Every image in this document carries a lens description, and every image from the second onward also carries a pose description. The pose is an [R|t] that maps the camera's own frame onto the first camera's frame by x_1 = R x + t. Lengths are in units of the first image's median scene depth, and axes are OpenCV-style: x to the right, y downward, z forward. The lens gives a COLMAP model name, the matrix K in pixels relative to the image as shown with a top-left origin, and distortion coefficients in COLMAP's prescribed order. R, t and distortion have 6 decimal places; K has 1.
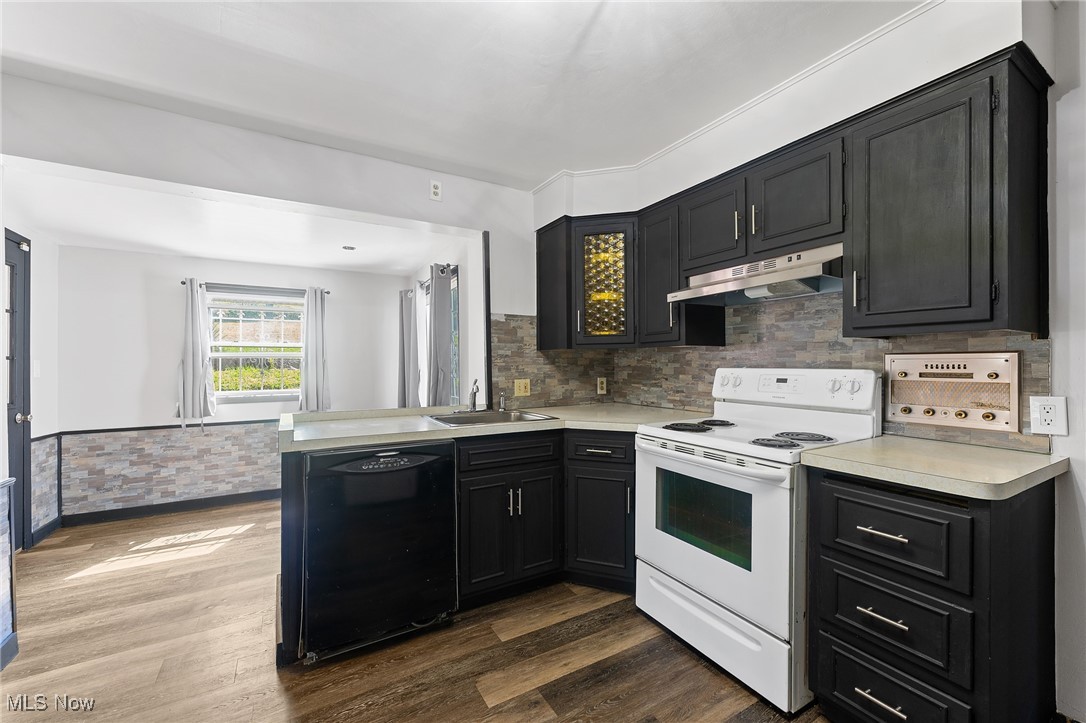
lens RADIAL K [[429.4, 0, 537.9], [0, 429.4, 362.4], [0, 0, 1]] dist [0.000082, 0.000006]
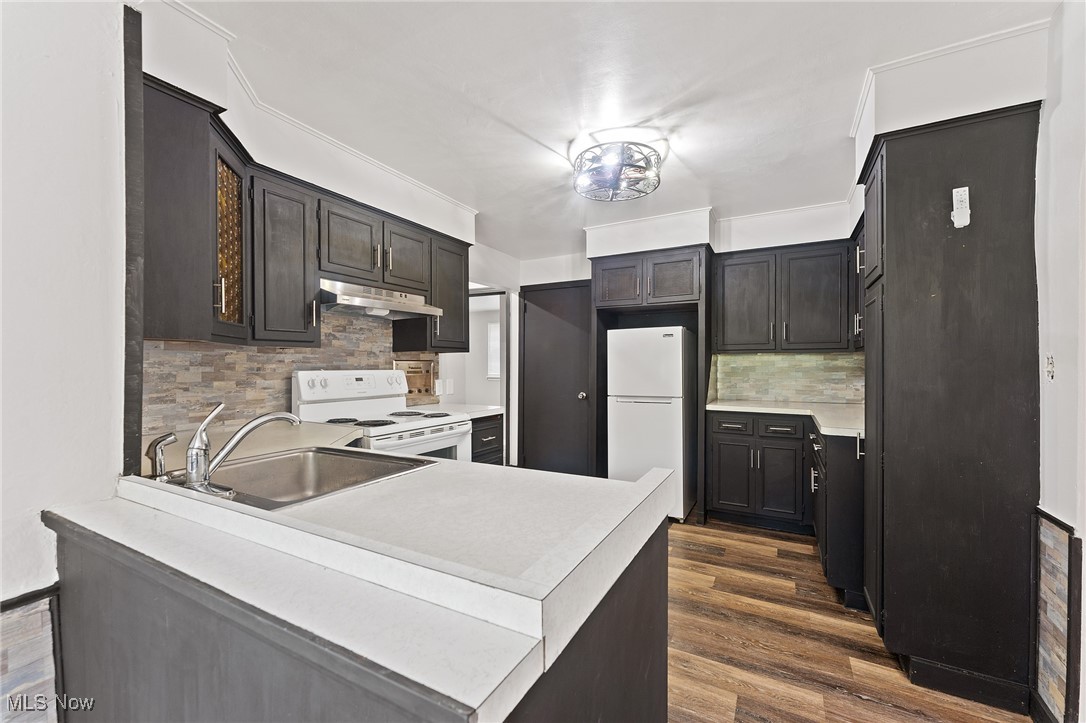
lens RADIAL K [[446.8, 0, 542.3], [0, 446.8, 364.1], [0, 0, 1]] dist [-0.002386, -0.000411]
pose [[-0.520816, 0.006657, 0.853643, -0.578929], [0.003253, 0.999978, -0.005813, 0.003781], [-0.853663, -0.000251, -0.520826, 0.822086]]
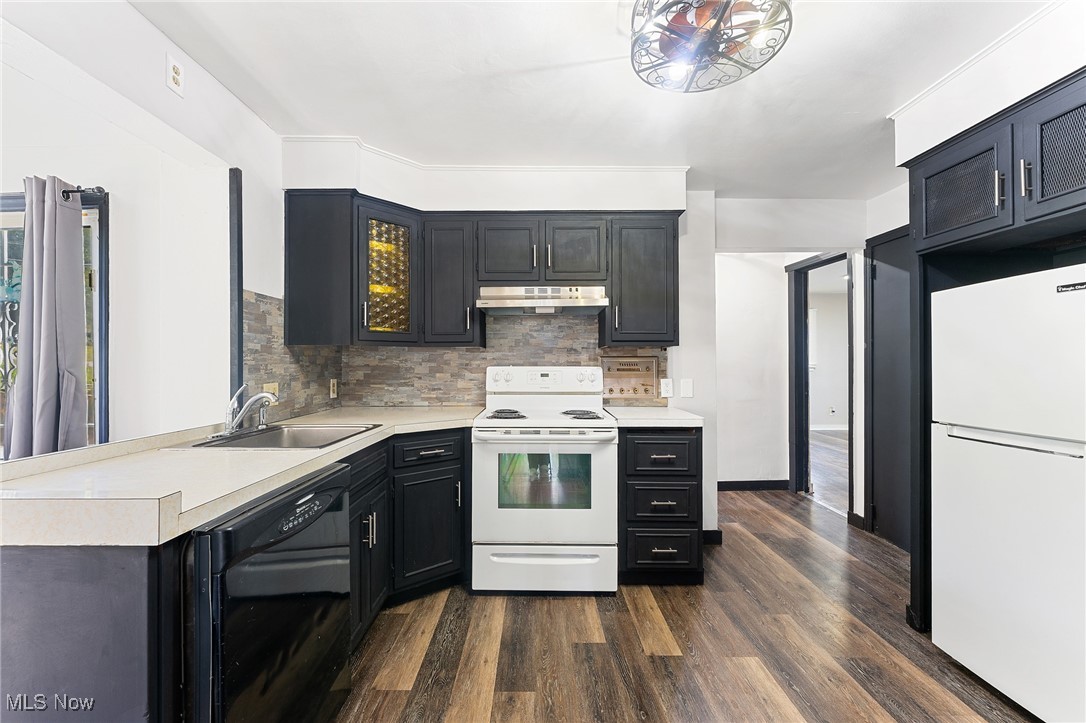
lens RADIAL K [[441.0, 0, 530.2], [0, 441.0, 358.6], [0, 0, 1]] dist [-0.002787, -0.000345]
pose [[0.509242, 0.013717, 0.860514, -0.442206], [-0.002866, 0.999894, -0.014243, 0.006328], [-0.860619, 0.004787, 0.509227, 0.218327]]
